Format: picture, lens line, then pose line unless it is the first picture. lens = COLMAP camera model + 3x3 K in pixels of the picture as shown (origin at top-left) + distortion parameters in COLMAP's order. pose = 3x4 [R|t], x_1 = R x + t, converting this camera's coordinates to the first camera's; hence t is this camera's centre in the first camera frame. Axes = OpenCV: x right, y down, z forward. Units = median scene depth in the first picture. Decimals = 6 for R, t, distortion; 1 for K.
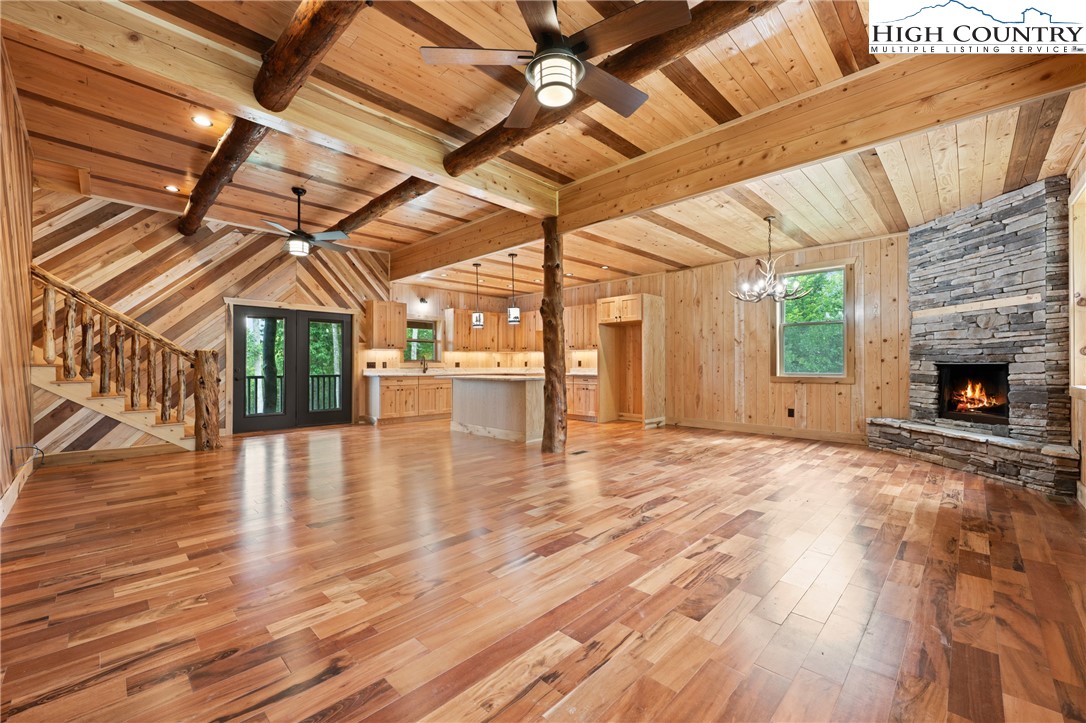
lens RADIAL K [[439.2, 0, 548.2], [0, 439.2, 365.0], [0, 0, 1]] dist [0.000261, 0.000545]
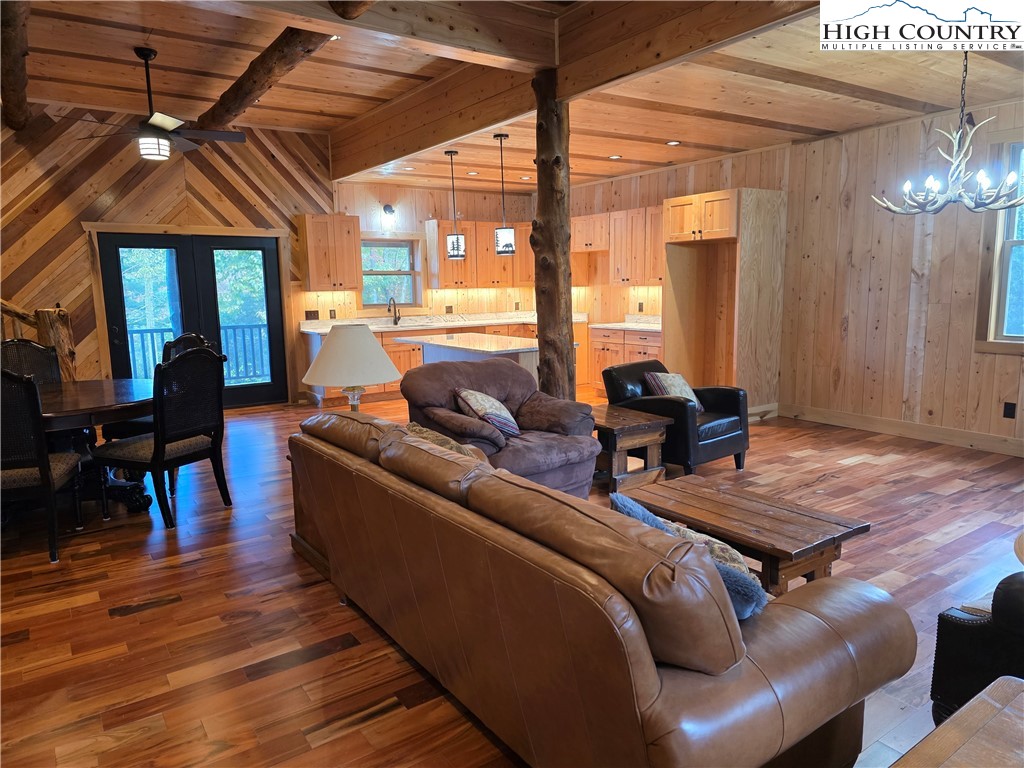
lens RADIAL K [[687.8, 0, 518.0], [0, 687.8, 385.5], [0, 0, 1]] dist [0.057370, -0.031038]
pose [[0.981565, 0.012948, -0.190688, 0.114008], [0.016258, 0.988430, 0.150805, -0.055304], [0.190434, -0.151125, 0.969998, 0.050668]]
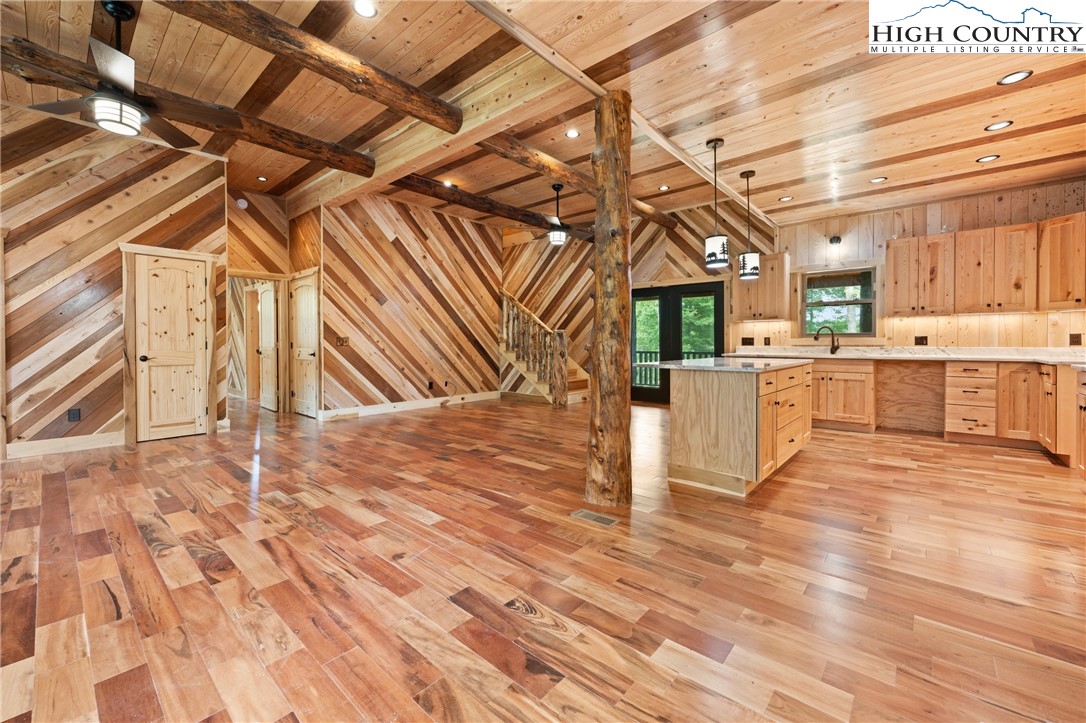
lens RADIAL K [[439.2, 0, 528.8], [0, 439.2, 343.7], [0, 0, 1]] dist [0.000261, 0.000545]
pose [[0.029300, 0.005400, -0.999556, 0.436584], [0.003228, 0.999980, 0.005497, -0.001519], [0.999565, -0.003387, 0.029282, 0.693011]]
